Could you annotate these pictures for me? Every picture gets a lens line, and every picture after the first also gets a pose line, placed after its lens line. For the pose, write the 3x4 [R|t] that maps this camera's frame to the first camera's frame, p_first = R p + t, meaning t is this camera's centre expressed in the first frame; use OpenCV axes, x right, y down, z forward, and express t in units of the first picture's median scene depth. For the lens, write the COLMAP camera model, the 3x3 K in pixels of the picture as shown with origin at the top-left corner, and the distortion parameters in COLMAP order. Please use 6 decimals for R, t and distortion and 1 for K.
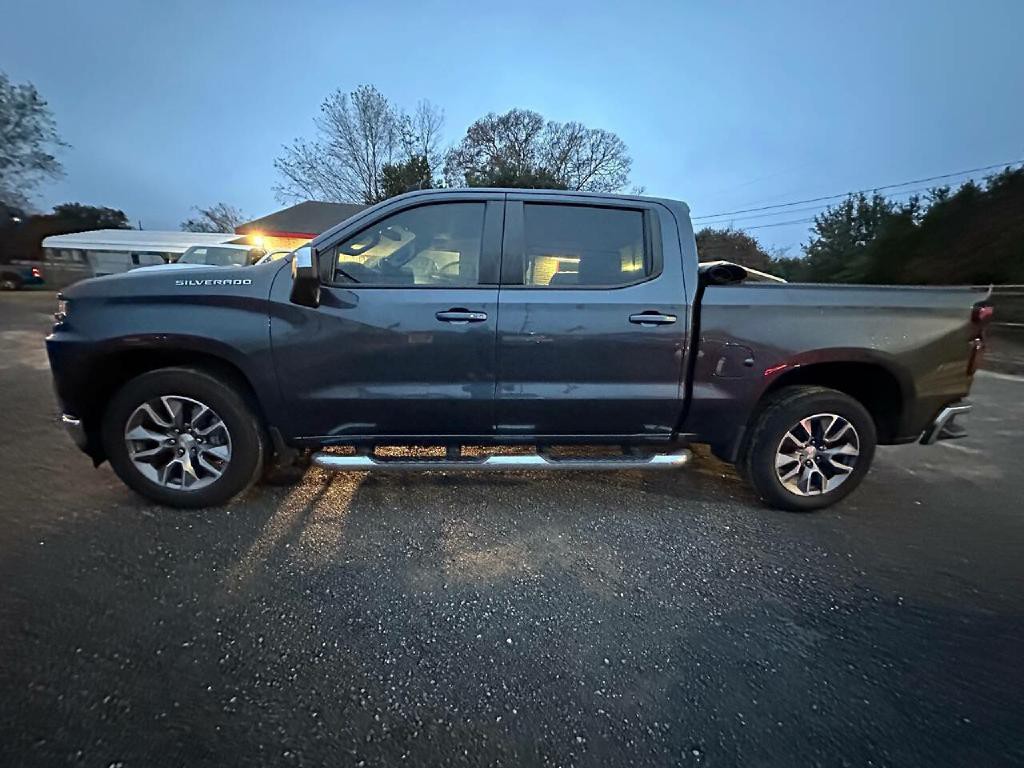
lens RADIAL K [[404.3, 0, 513.6], [0, 404.3, 382.0], [0, 0, 1]] dist [-0.000602, -0.000388]
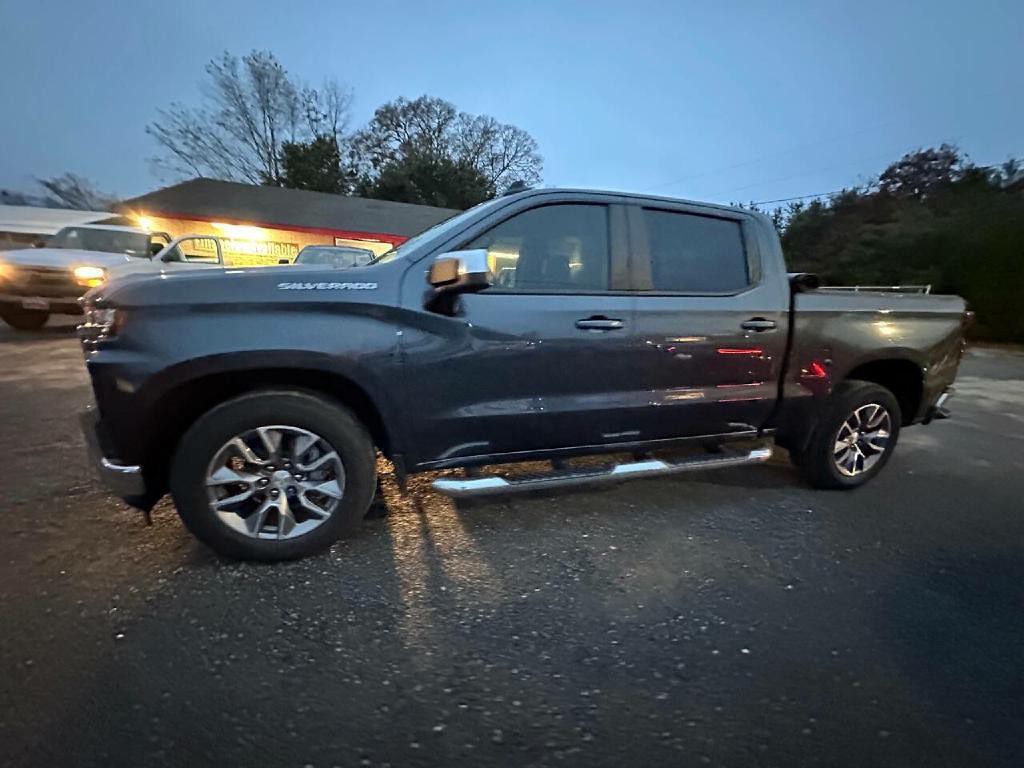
lens RADIAL K [[404.3, 0, 513.6], [0, 404.3, 382.0], [0, 0, 1]] dist [-0.000602, -0.000388]
pose [[0.975054, -0.040478, 0.218245, -0.070815], [0.037180, 0.999124, 0.019199, -0.006646], [-0.218831, -0.010606, 0.975705, 0.013615]]
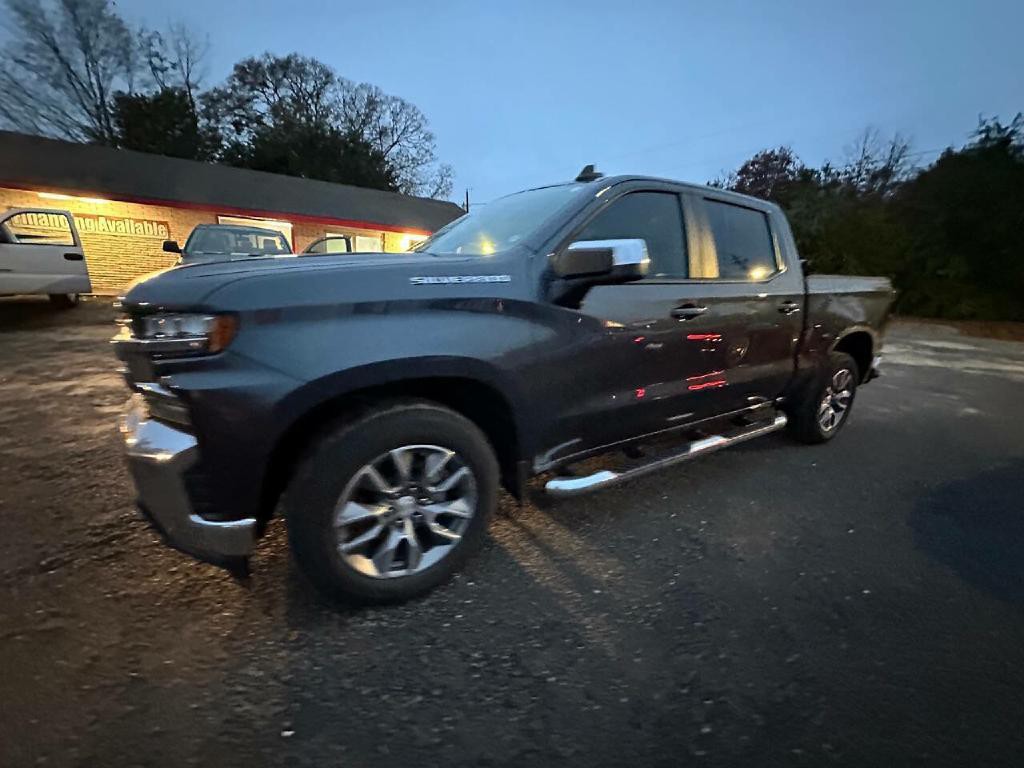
lens RADIAL K [[404.3, 0, 513.6], [0, 404.3, 382.0], [0, 0, 1]] dist [-0.000602, -0.000388]
pose [[0.887258, -0.121234, 0.445056, -0.126367], [0.097955, 0.992358, 0.075039, -0.014043], [-0.450752, -0.022983, 0.892353, 0.039624]]
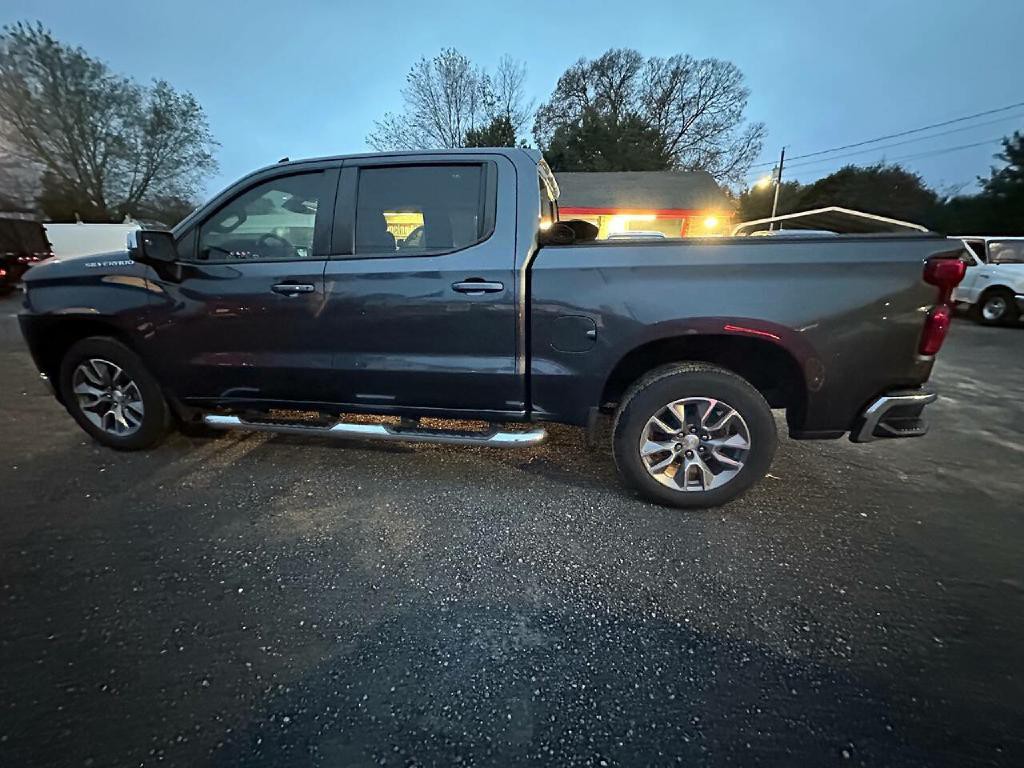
lens RADIAL K [[404.3, 0, 513.6], [0, 404.3, 382.0], [0, 0, 1]] dist [-0.000602, -0.000388]
pose [[0.970013, 0.035679, -0.240421, 0.087846], [-0.015764, 0.996319, 0.084256, -0.002487], [0.242542, -0.077939, 0.967005, 0.015052]]
